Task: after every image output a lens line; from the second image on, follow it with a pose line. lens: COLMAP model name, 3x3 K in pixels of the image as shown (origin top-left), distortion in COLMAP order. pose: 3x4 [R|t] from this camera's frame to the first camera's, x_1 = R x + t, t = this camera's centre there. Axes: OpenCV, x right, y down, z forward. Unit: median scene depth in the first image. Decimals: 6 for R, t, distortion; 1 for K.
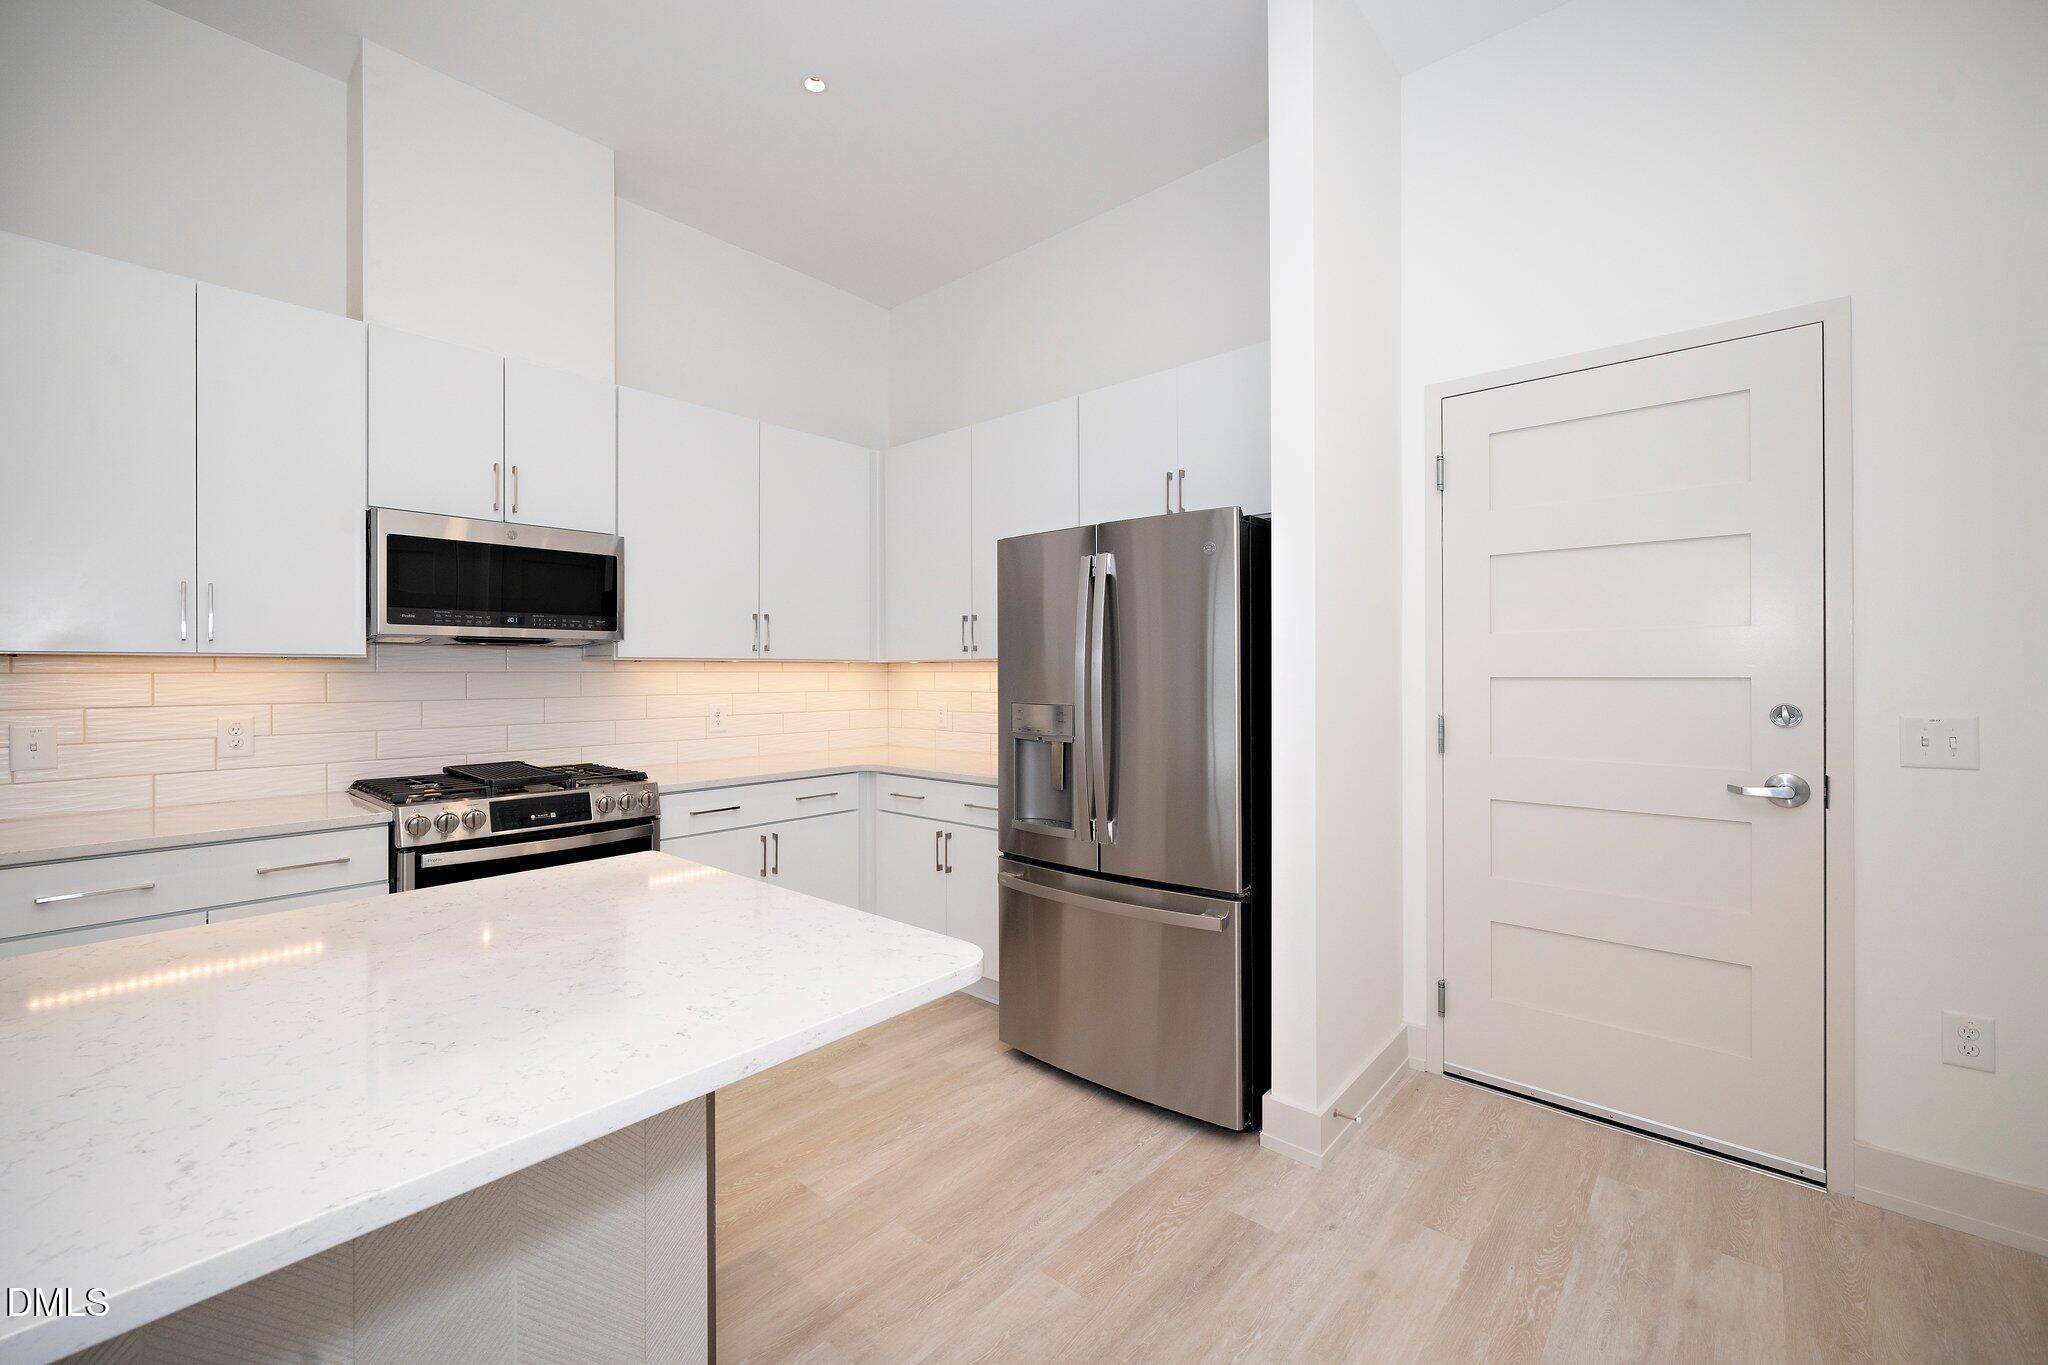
lens RADIAL K [[840.8, 0, 1027.1], [0, 840.8, 668.7], [0, 0, 1]] dist [-0.001972, 0.000603]
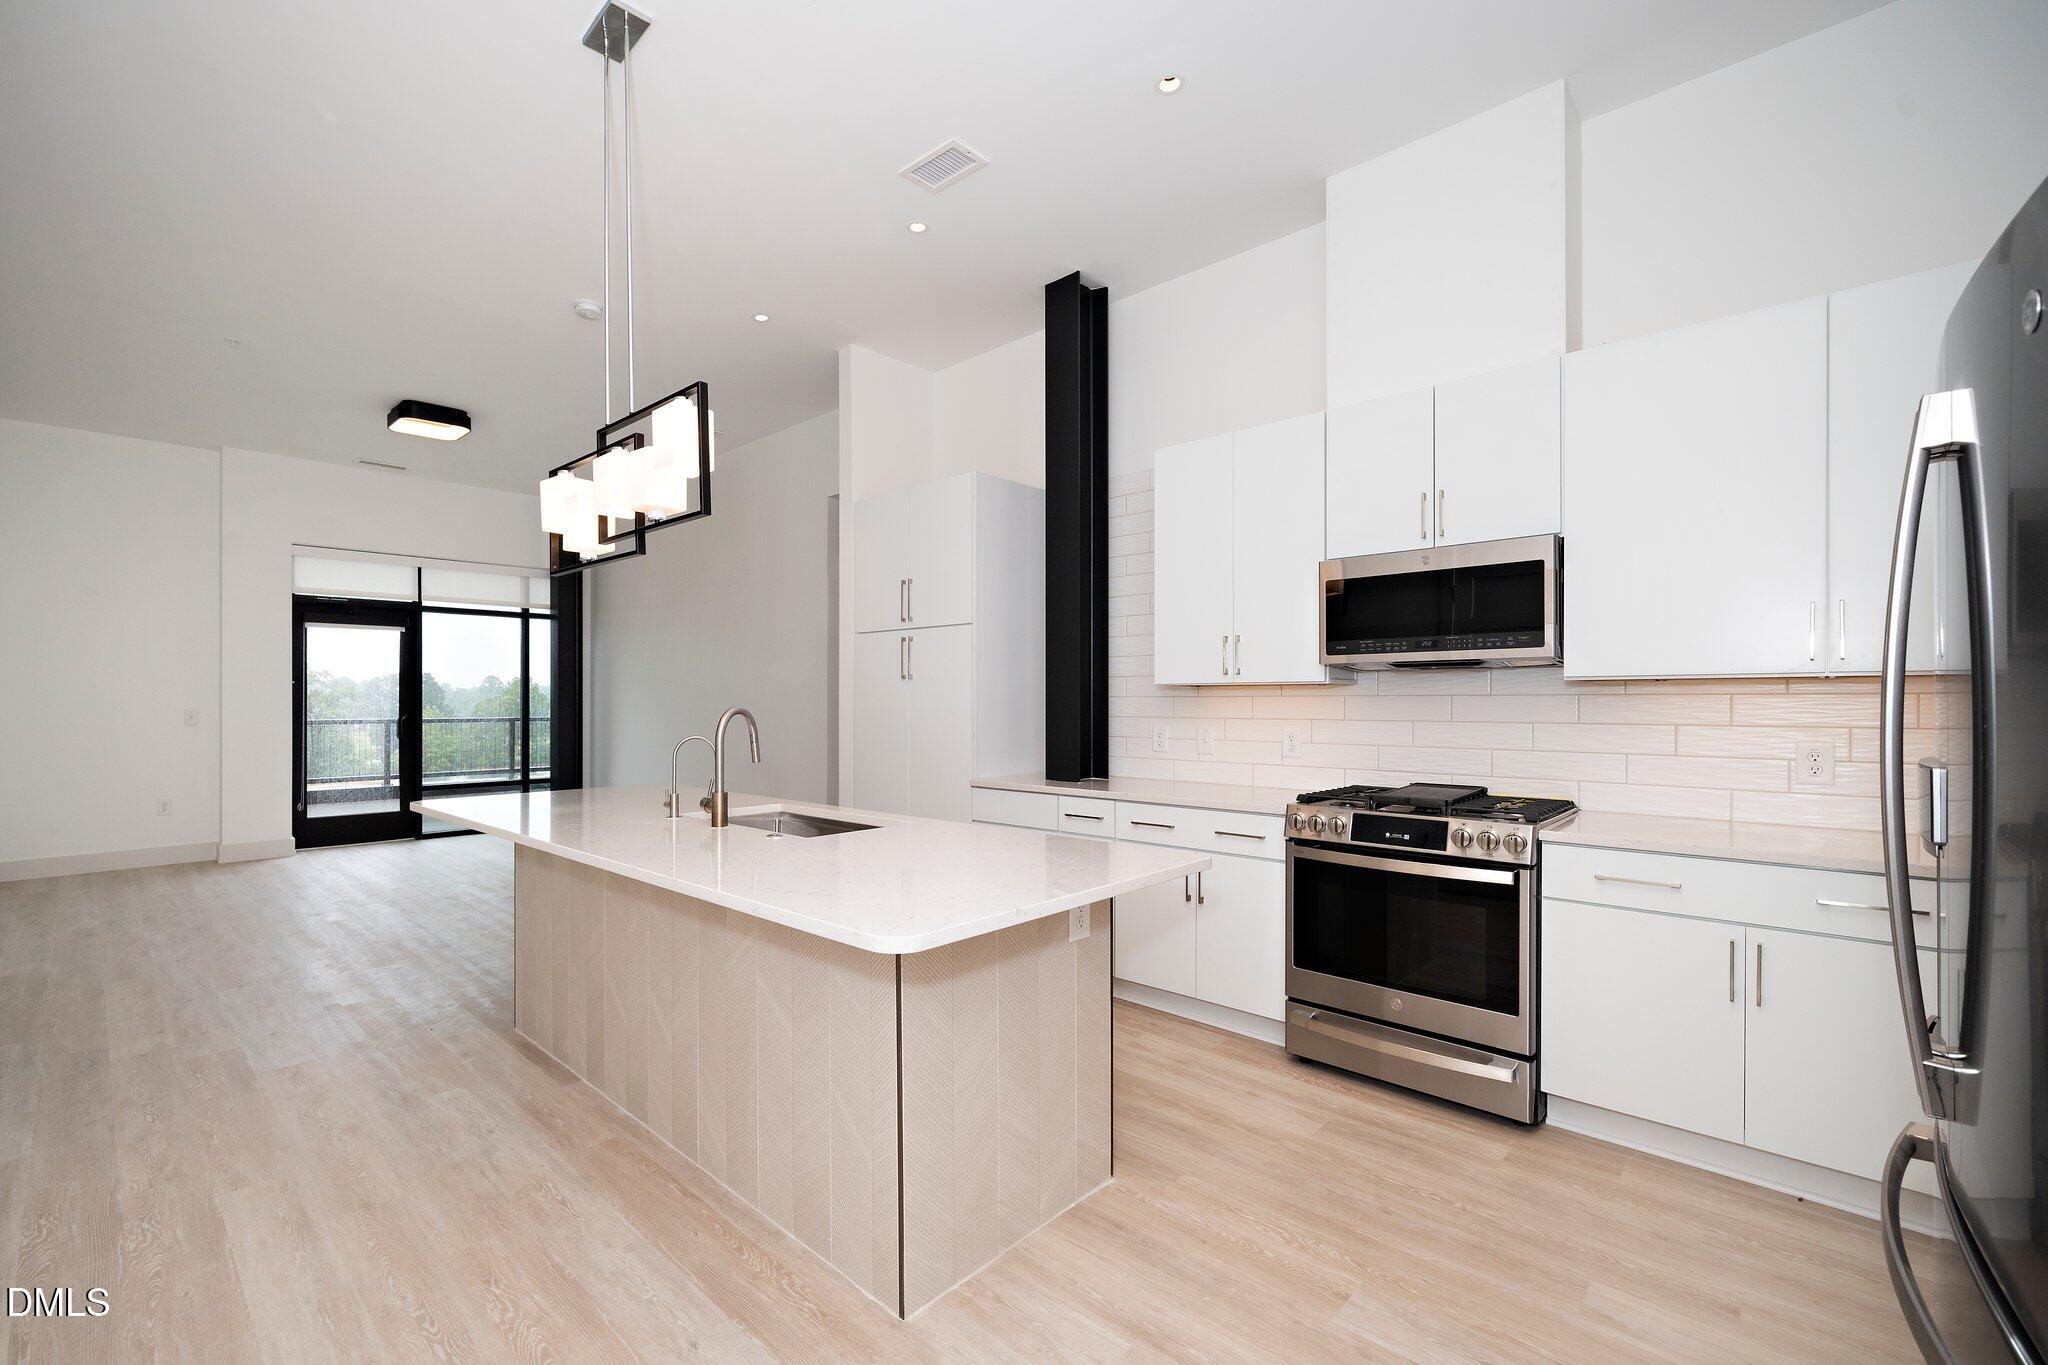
lens RADIAL K [[840.8, 0, 938.7], [0, 840.8, 728.4], [0, 0, 1]] dist [-0.001972, 0.000603]
pose [[-0.059894, 0.040146, -0.997397, 0.492459], [0.007038, 0.999183, 0.039795, -0.000653], [0.998180, -0.004636, -0.060127, 0.525058]]
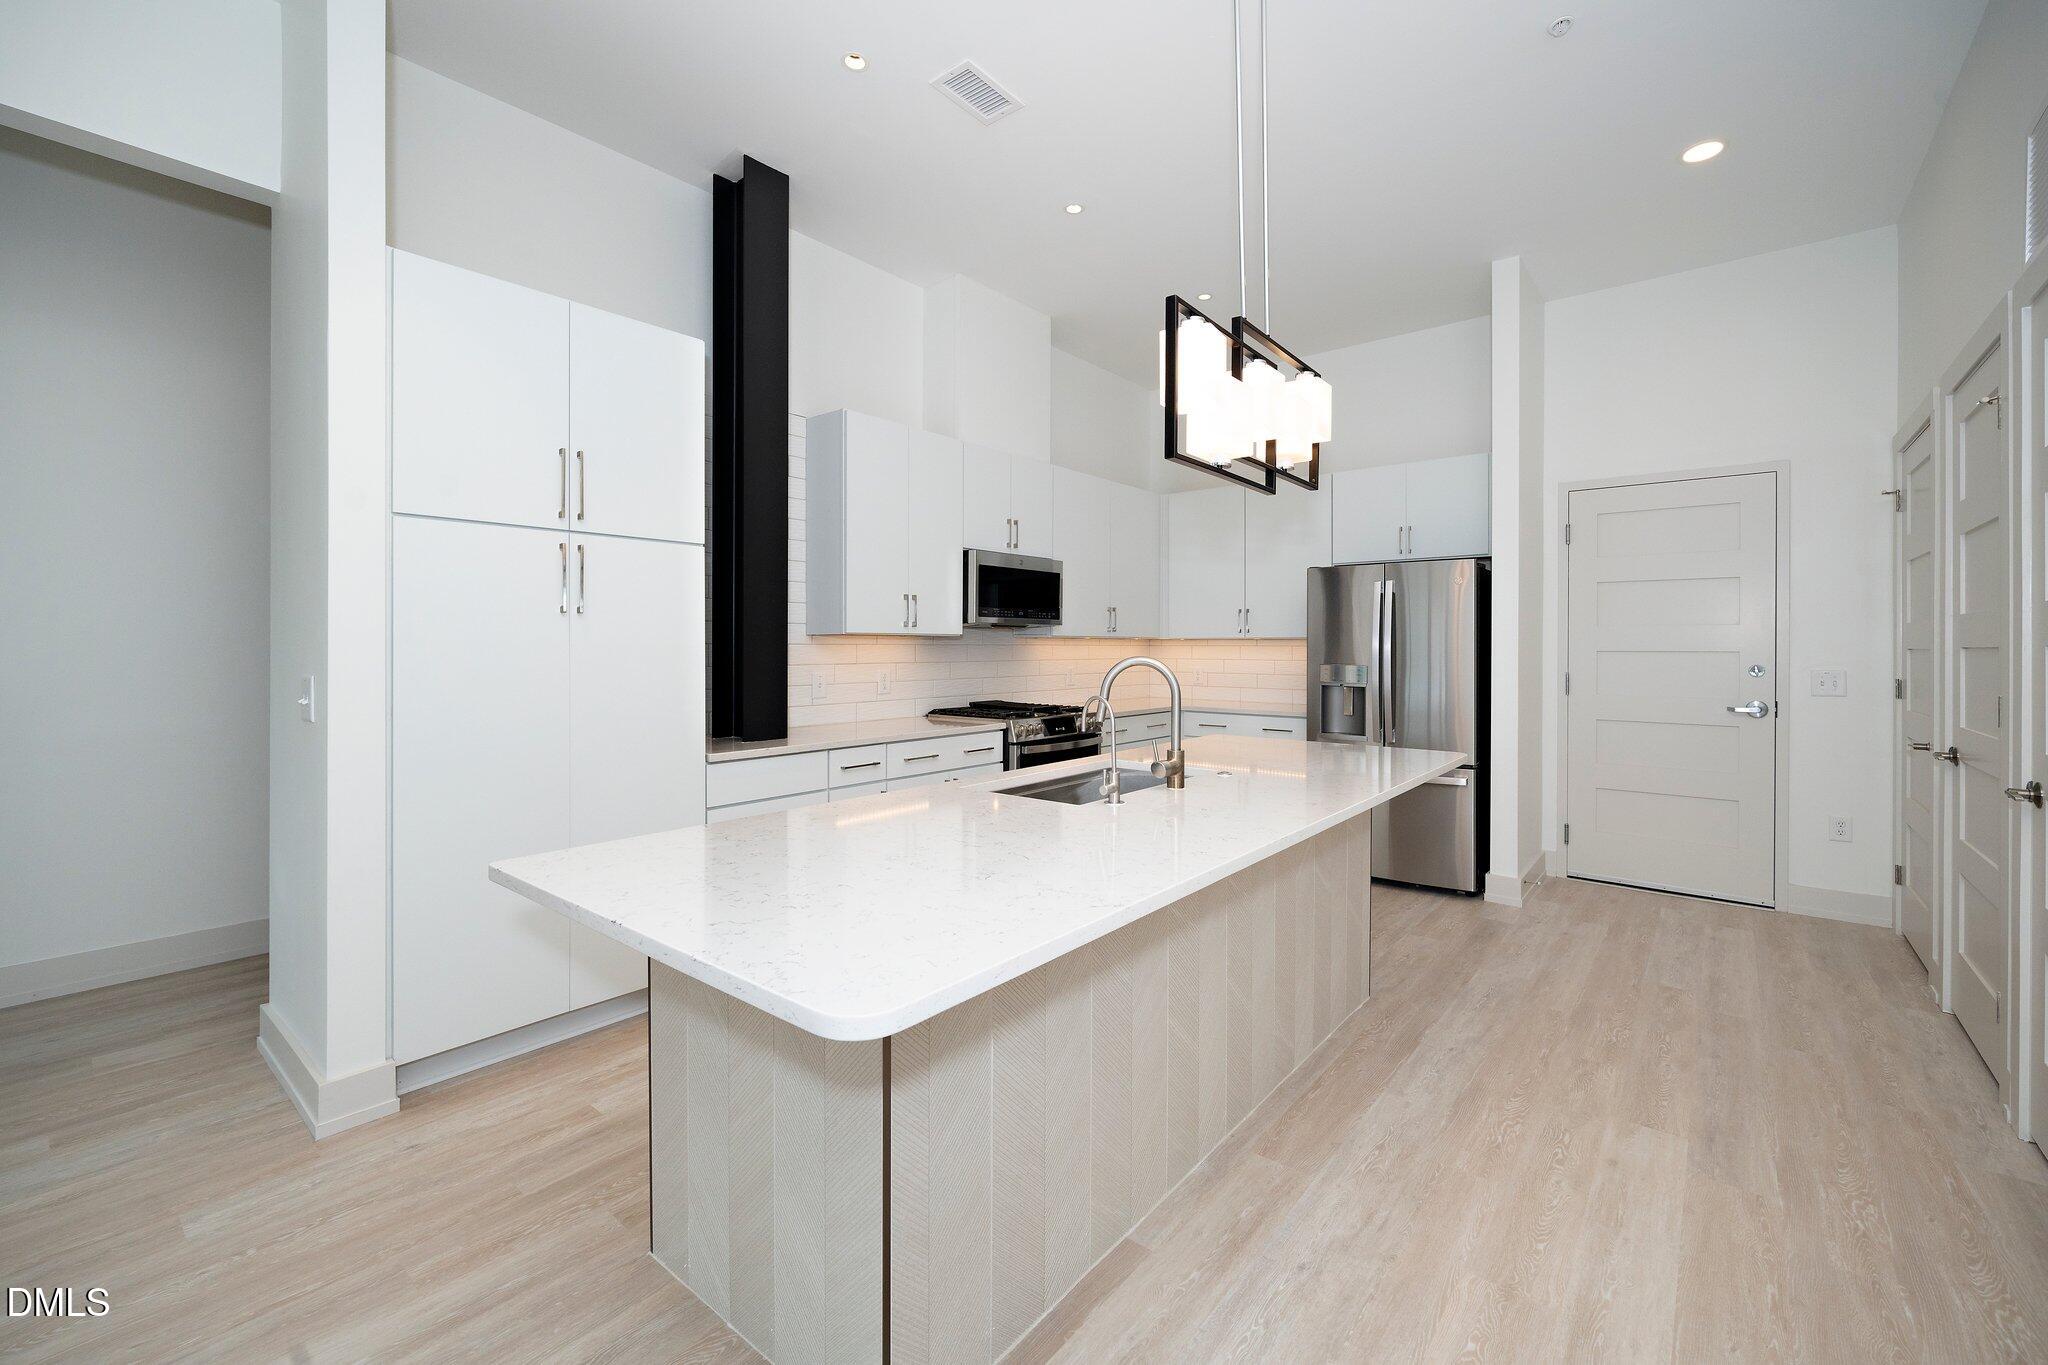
lens RADIAL K [[840.8, 0, 1061.4], [0, 840.8, 645.2], [0, 0, 1]] dist [-0.001972, 0.000603]
pose [[0.998933, 0.005618, 0.045835, -0.677024], [-0.005710, 0.999982, 0.001889, 0.001658], [-0.045824, -0.002149, 0.998947, -0.740592]]
